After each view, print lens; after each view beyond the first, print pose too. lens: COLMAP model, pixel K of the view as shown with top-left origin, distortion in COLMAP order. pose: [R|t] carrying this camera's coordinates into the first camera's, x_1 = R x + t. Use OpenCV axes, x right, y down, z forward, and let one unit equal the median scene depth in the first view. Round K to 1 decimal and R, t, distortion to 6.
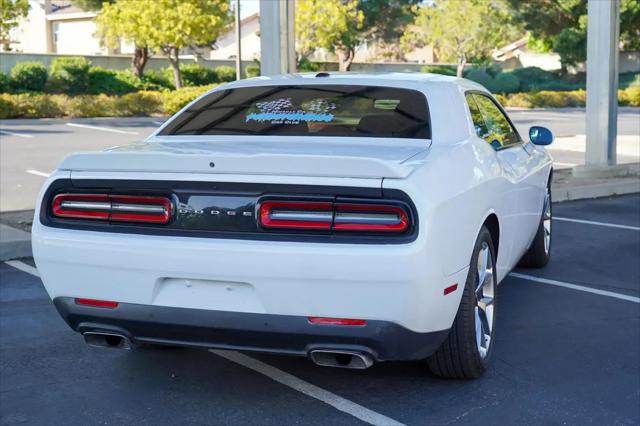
lens RADIAL K [[955.4, 0, 320.0], [0, 955.4, 213.0], [0, 0, 1]] dist [0.020429, 0.068905]
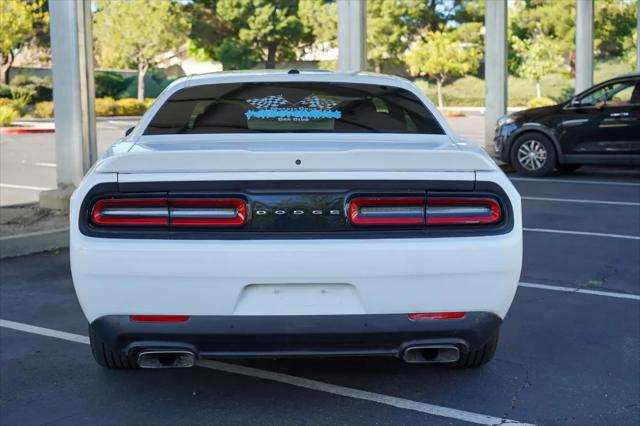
lens RADIAL K [[955.4, 0, 320.0], [0, 955.4, 213.0], [0, 0, 1]] dist [0.020429, 0.068905]
pose [[0.932706, -0.038899, 0.358533, -0.191143], [0.041658, 0.999132, 0.000031, 0.000439], [-0.358223, 0.014907, 0.933517, 0.047454]]
